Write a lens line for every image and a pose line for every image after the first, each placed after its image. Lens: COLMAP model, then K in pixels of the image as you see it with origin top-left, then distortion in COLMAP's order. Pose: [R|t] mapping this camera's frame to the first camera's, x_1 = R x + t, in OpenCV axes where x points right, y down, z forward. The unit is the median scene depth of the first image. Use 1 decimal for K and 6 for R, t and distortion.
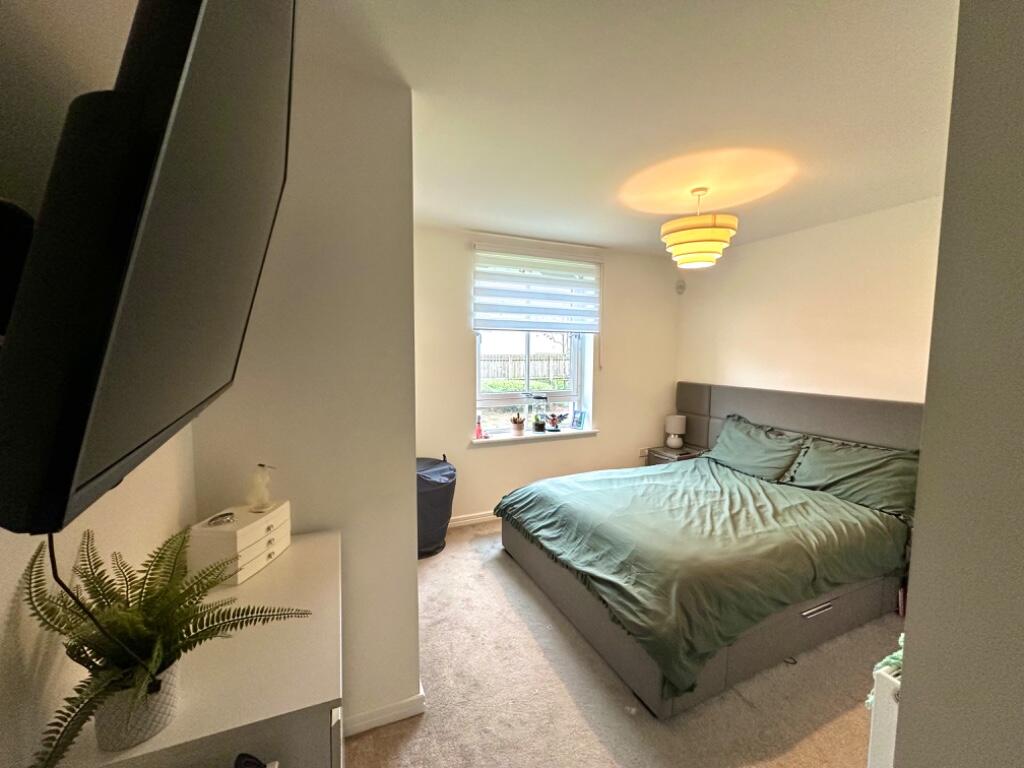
lens RADIAL K [[408.9, 0, 510.6], [0, 408.9, 382.5], [0, 0, 1]] dist [-0.009413, -0.000646]
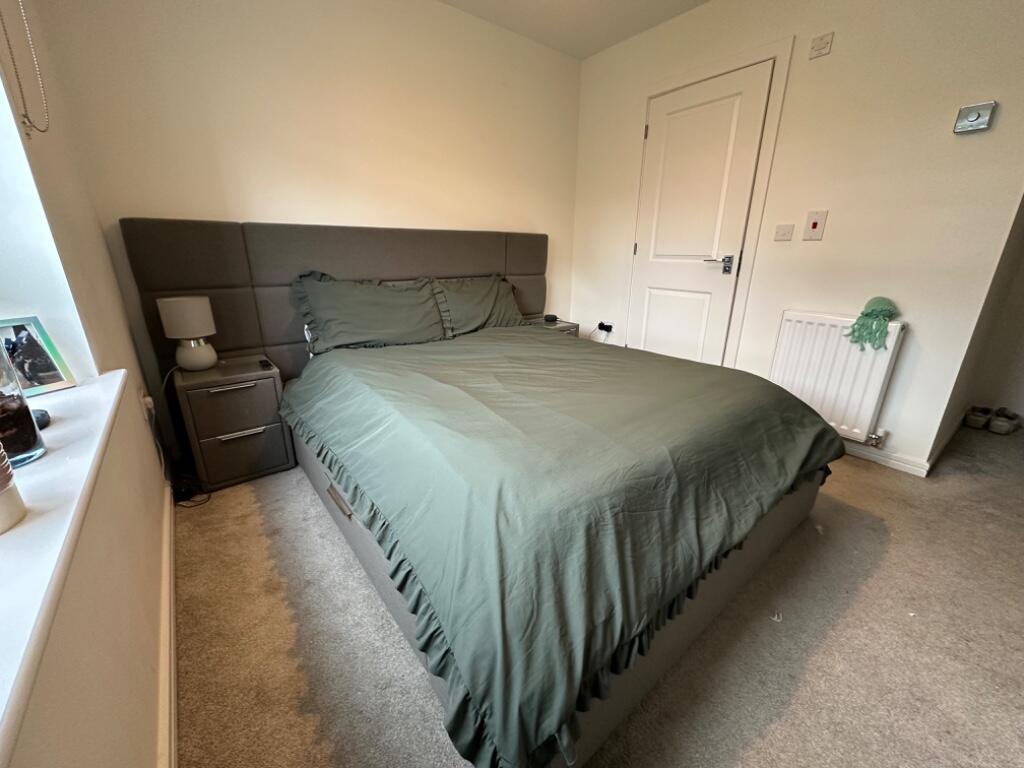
lens RADIAL K [[408.9, 0, 513.0], [0, 408.9, 390.1], [0, 0, 1]] dist [-0.009413, -0.000646]
pose [[-0.253519, -0.314749, 0.914692, -0.194333], [0.071427, 0.936911, 0.342192, 0.083756], [-0.964690, 0.152086, -0.215044, 1.263121]]
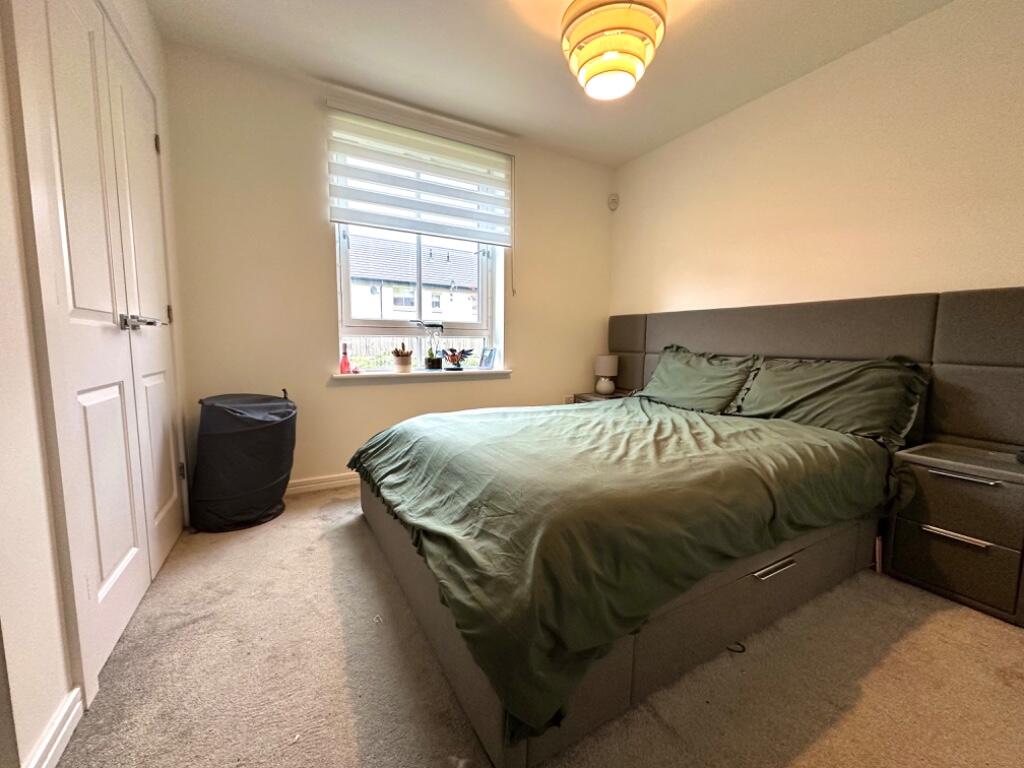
lens RADIAL K [[408.9, 0, 514.2], [0, 408.9, 383.7], [0, 0, 1]] dist [-0.009413, -0.000646]
pose [[0.994689, -0.006526, 0.102717, 0.218020], [0.004245, 0.999740, 0.022407, 0.199257], [-0.102836, -0.021852, 0.994458, 0.319378]]
